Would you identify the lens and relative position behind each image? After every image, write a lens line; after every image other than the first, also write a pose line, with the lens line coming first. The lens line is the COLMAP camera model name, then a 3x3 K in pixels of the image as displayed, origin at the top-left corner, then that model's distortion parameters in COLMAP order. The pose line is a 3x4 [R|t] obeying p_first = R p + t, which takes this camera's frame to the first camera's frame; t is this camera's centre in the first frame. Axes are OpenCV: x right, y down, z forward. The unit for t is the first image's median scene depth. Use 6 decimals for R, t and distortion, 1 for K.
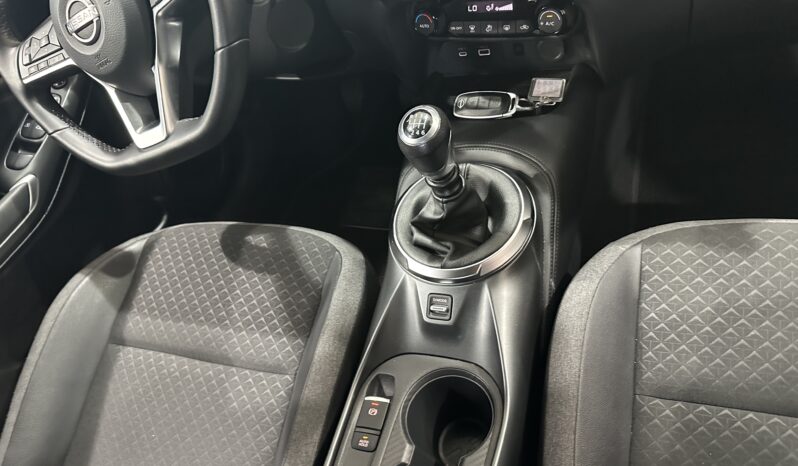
lens RADIAL K [[558.4, 0, 402.4], [0, 558.4, 231.2], [0, 0, 1]] dist [0.068867, -0.128344]
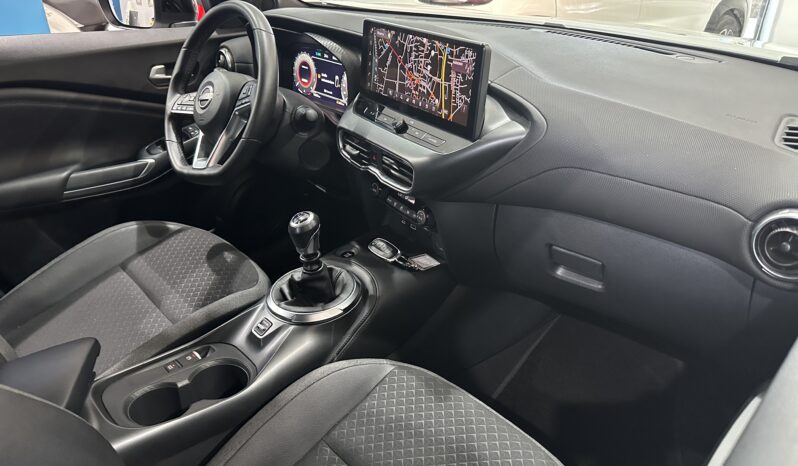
lens RADIAL K [[558.4, 0, 402.4], [0, 558.4, 231.2], [0, 0, 1]] dist [0.068867, -0.128344]
pose [[0.830563, 0.475753, -0.289524, 0.591901], [-0.541550, 0.811230, -0.220521, 0.043383], [0.129957, 0.339948, 0.931422, -0.426099]]
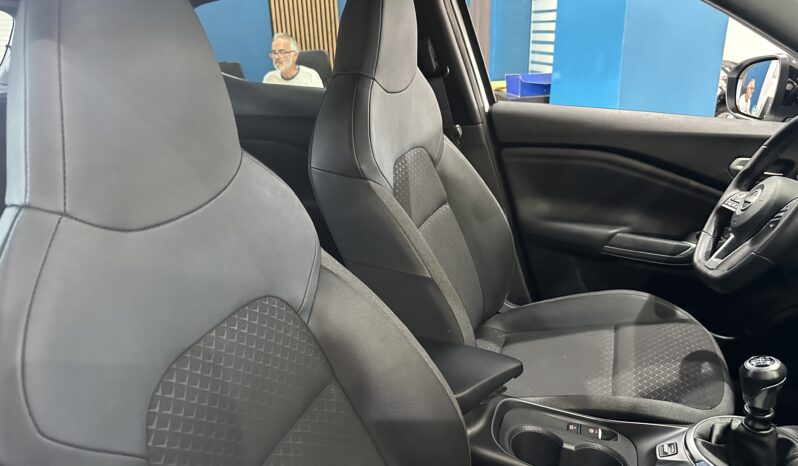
lens RADIAL K [[558.4, 0, 402.4], [0, 558.4, 231.2], [0, 0, 1]] dist [0.068867, -0.128344]
pose [[-0.047914, 0.599061, -0.799269, 0.739706], [-0.738451, 0.517582, 0.432202, -0.220948], [0.672602, 0.610930, 0.417578, -0.317724]]
